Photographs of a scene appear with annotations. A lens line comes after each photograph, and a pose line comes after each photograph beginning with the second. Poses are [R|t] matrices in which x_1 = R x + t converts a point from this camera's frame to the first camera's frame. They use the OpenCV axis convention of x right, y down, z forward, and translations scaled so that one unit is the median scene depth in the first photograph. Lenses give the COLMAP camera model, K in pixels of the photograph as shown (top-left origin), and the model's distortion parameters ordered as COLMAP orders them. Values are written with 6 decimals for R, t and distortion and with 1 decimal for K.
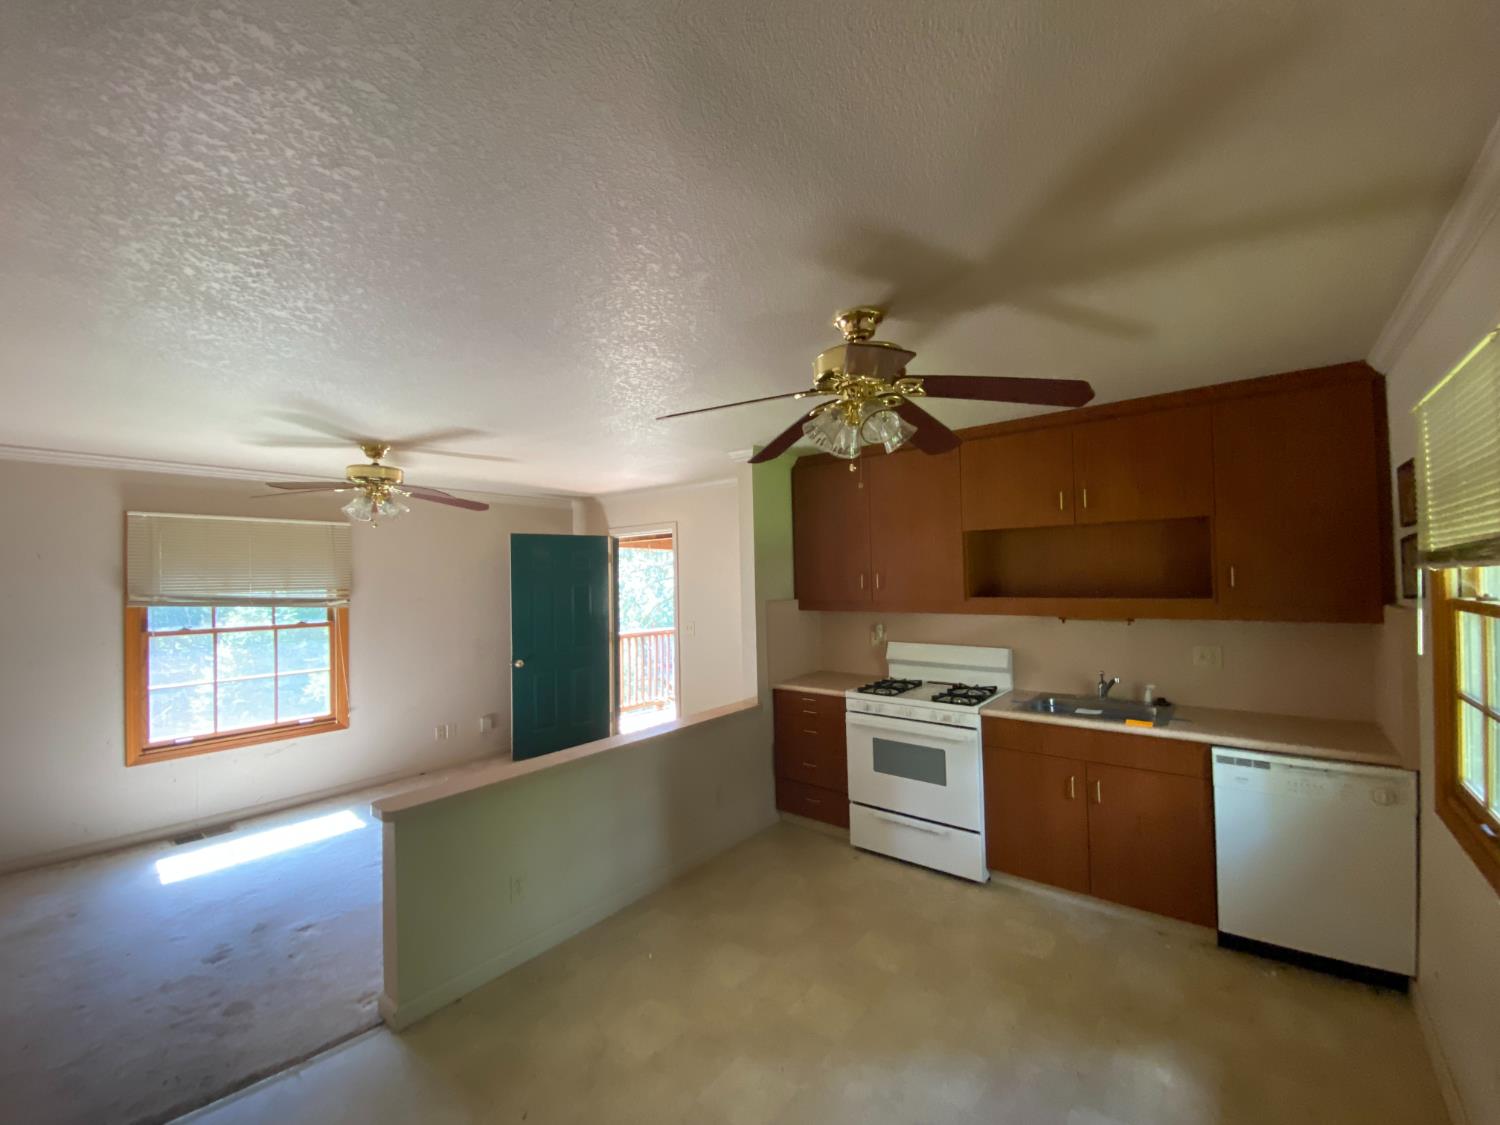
lens RADIAL K [[608.8, 0, 743.5], [0, 608.8, 561.2], [0, 0, 1]] dist [0.022318, -0.022476]
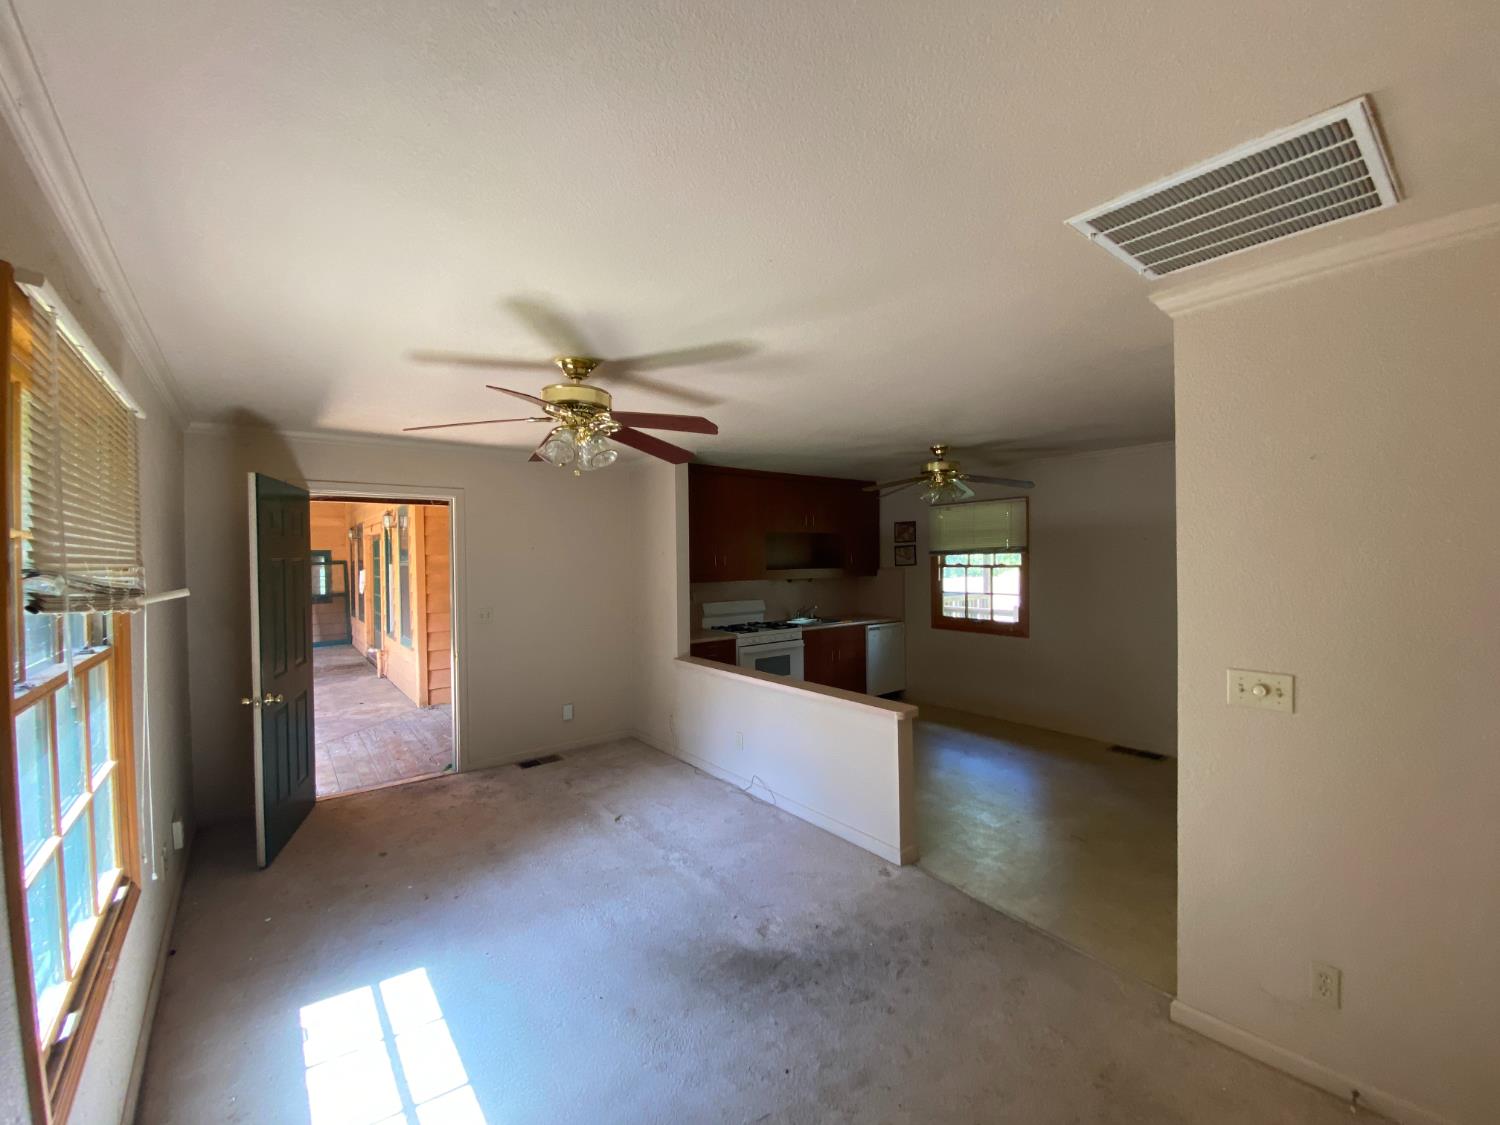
lens RADIAL K [[608.8, 0, 743.5], [0, 608.8, 561.2], [0, 0, 1]] dist [0.022318, -0.022476]
pose [[0.208606, 0.024995, 0.977680, -1.428394], [-0.008336, 0.999682, -0.023779, 0.081310], [-0.977964, -0.003190, 0.208748, 0.760158]]
